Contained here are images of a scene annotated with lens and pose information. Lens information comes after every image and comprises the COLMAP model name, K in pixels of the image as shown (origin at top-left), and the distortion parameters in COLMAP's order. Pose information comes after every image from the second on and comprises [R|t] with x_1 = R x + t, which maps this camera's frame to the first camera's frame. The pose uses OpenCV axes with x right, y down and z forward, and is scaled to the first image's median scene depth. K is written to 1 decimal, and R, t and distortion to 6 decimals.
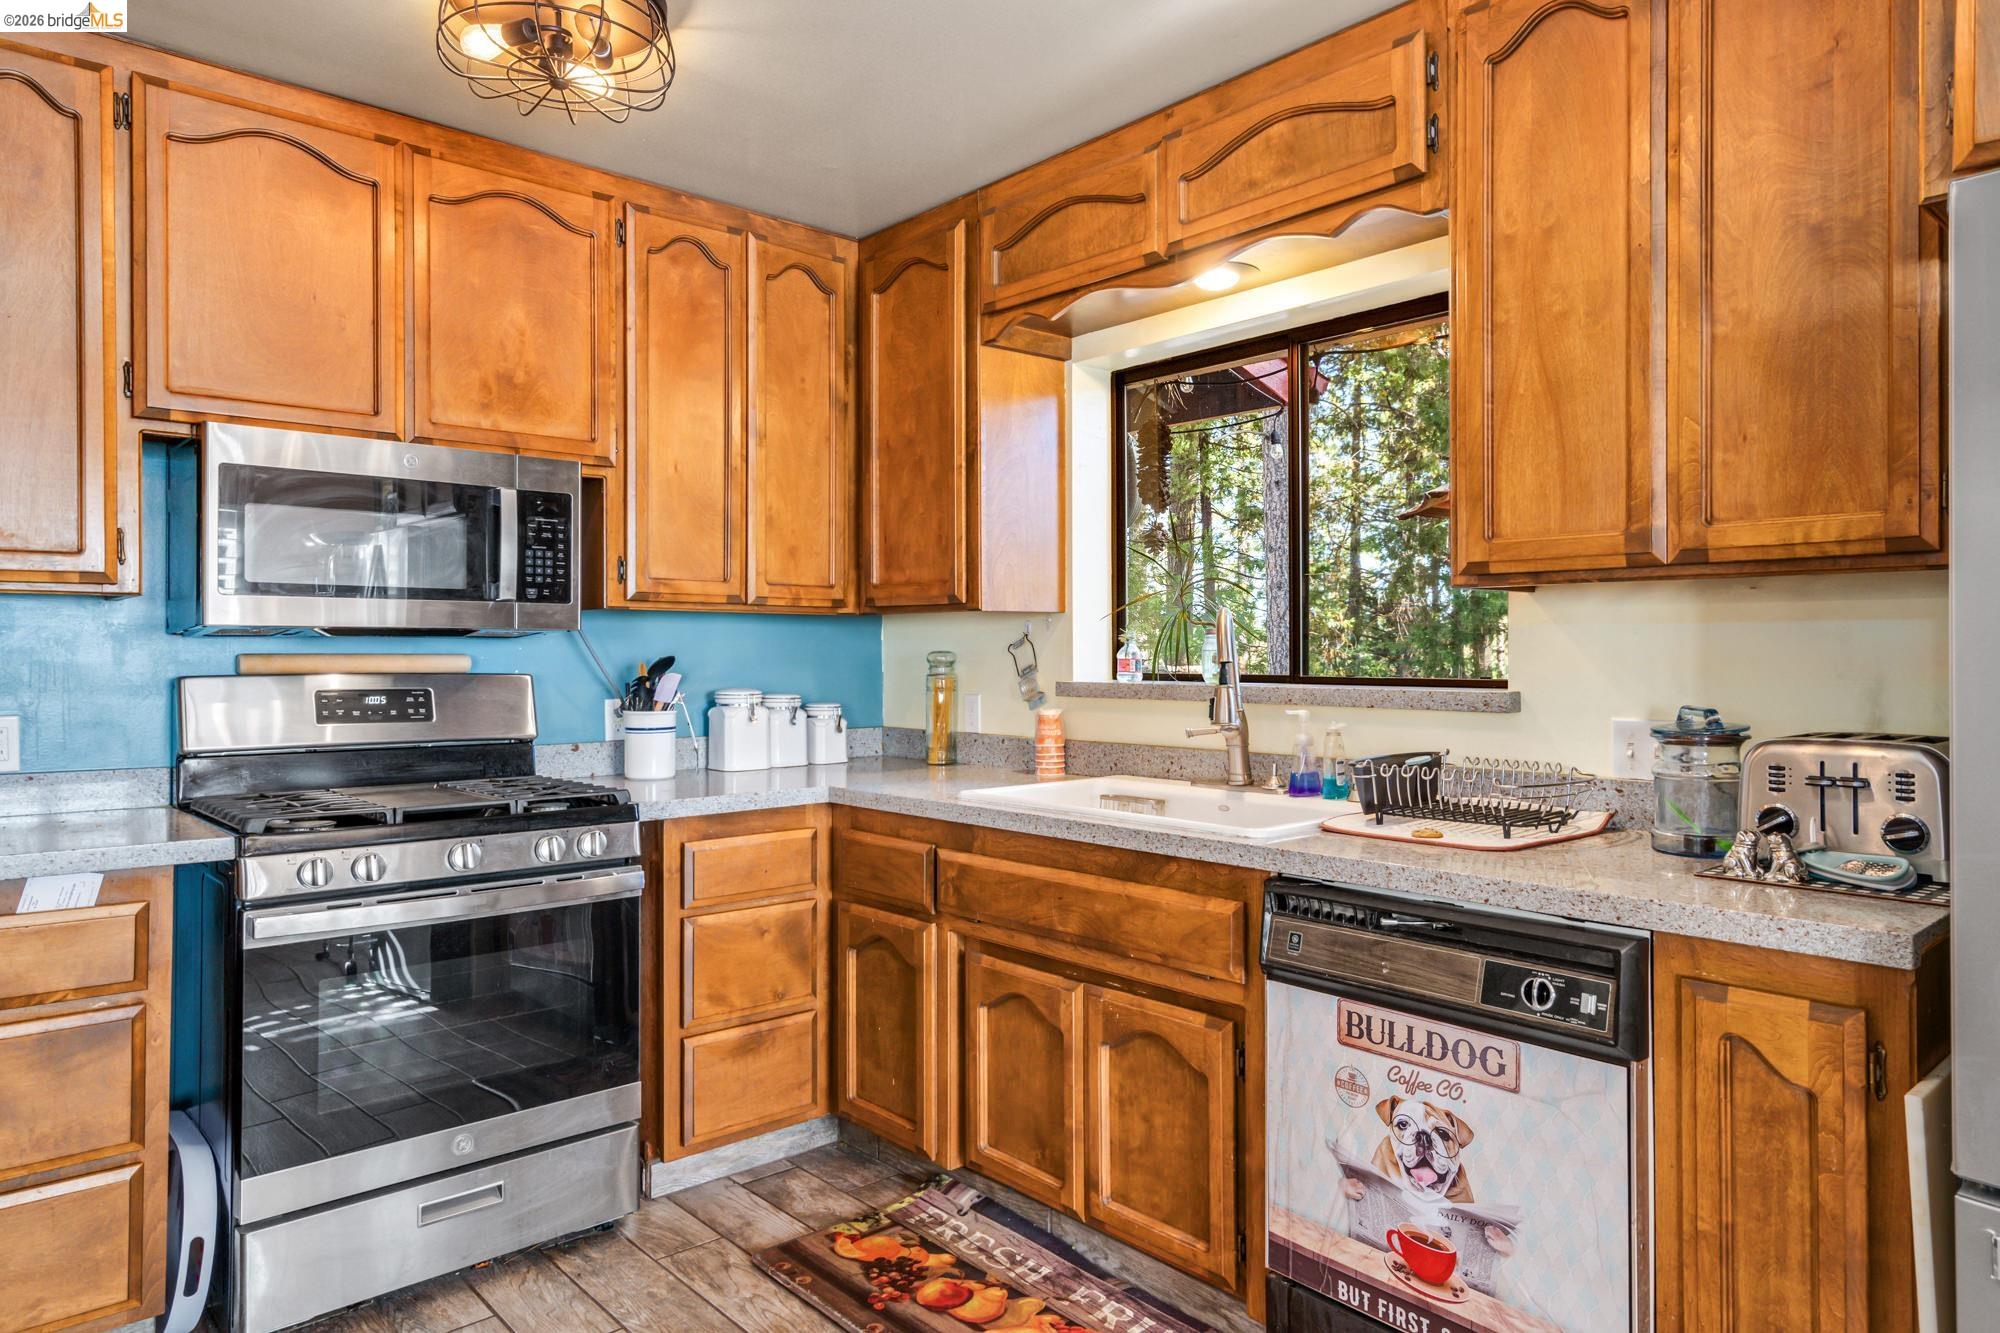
lens RADIAL K [[1226.8, 0, 1000.9], [0, 1226.8, 652.0], [0, 0, 1]] dist [0.000916, 0.002272]
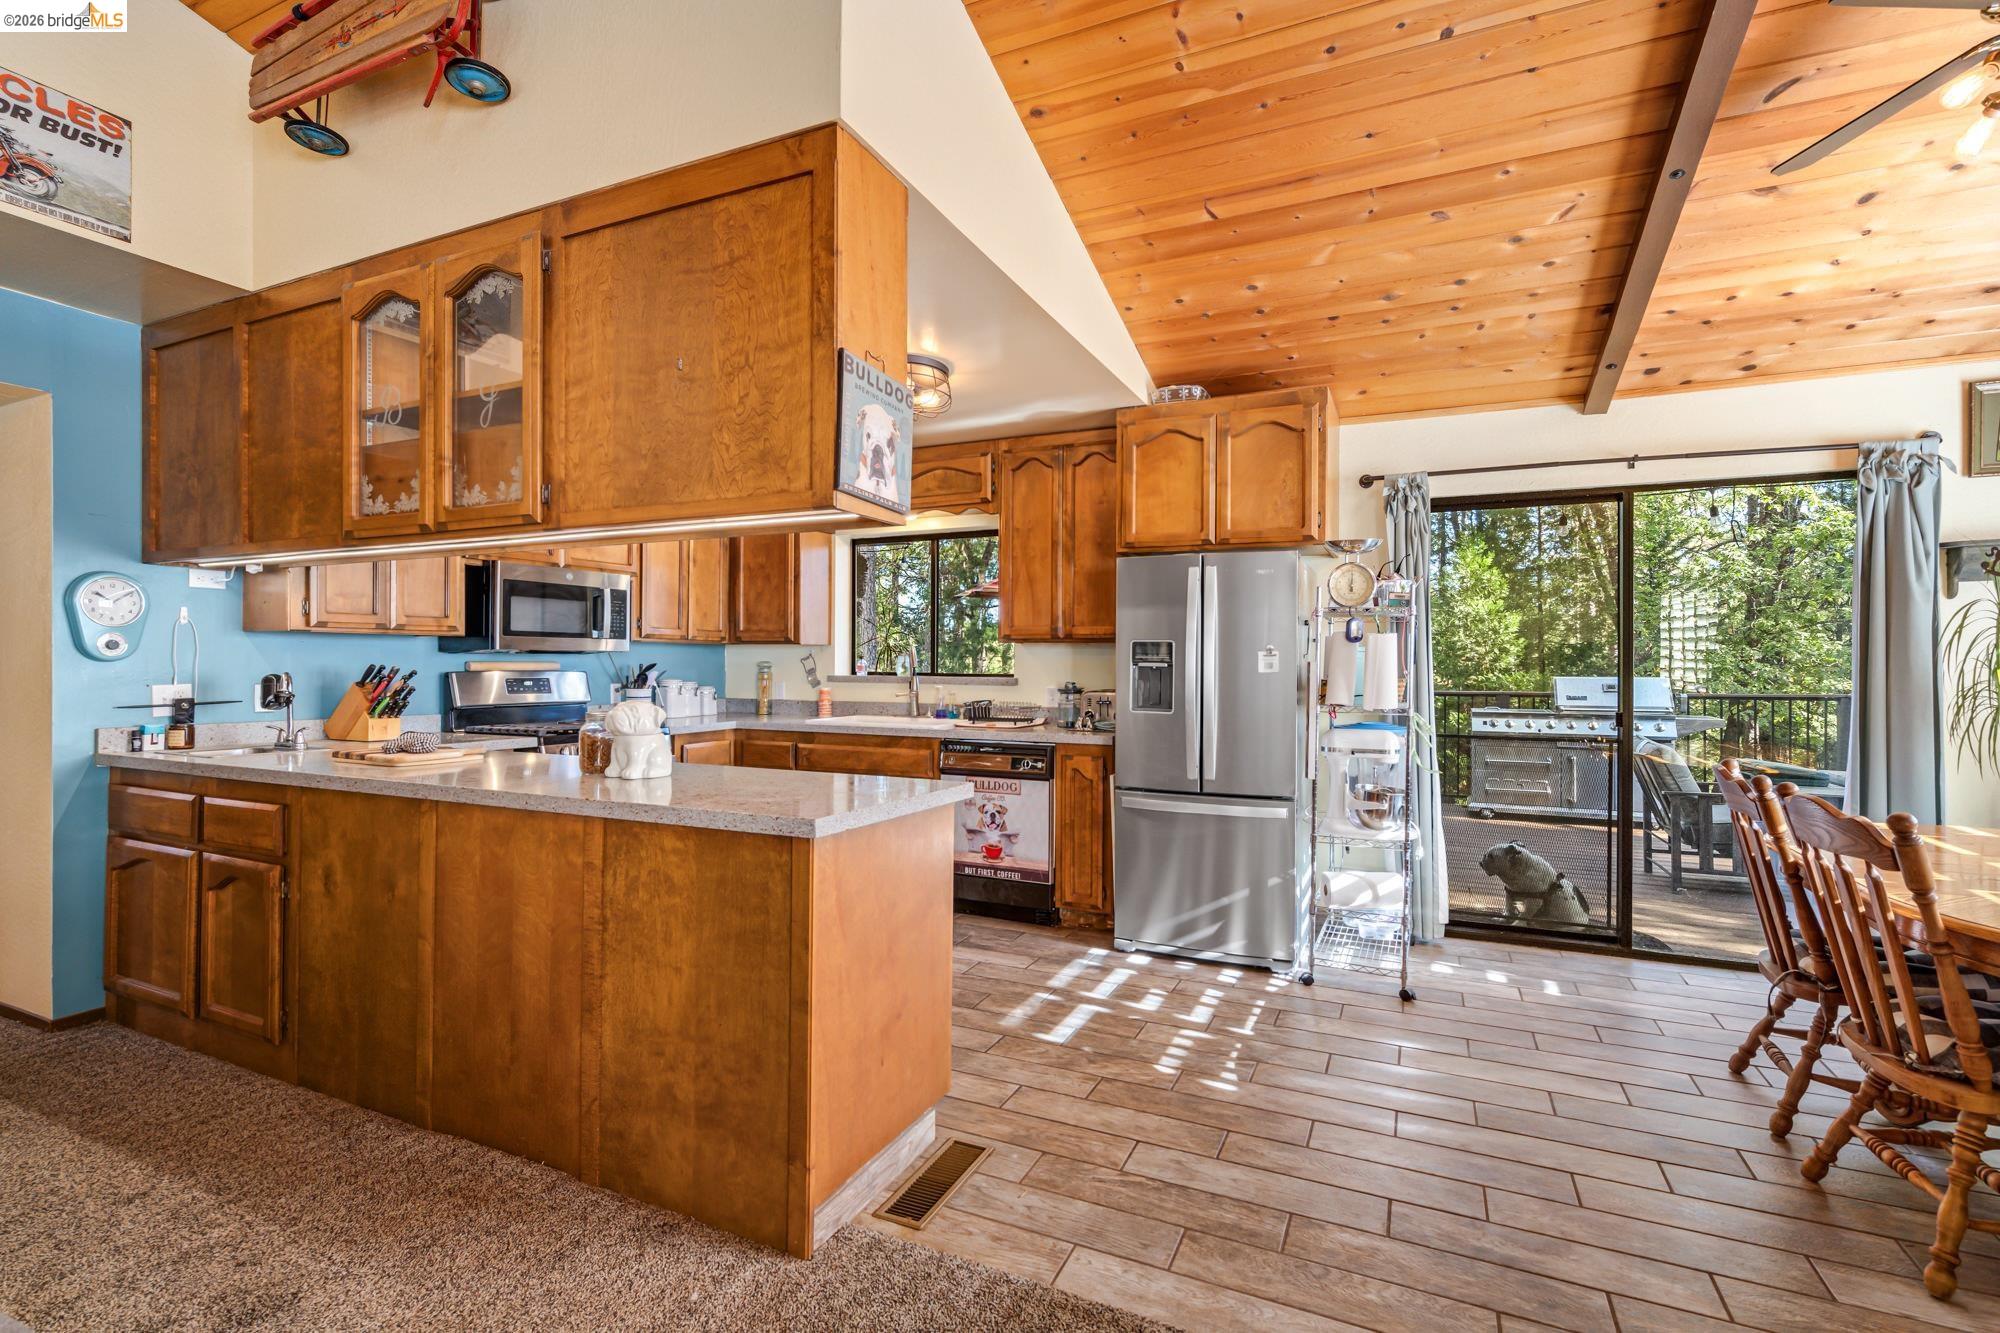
lens RADIAL K [[916.0, 0, 989.6], [0, 916.0, 662.2], [0, 0, 1]] dist [-0.009974, 0.002457]
pose [[0.922829, 0.007910, 0.385128, -0.451540], [-0.008771, 0.999961, 0.000478, -0.005718], [-0.385109, -0.003819, 0.922863, -0.926362]]
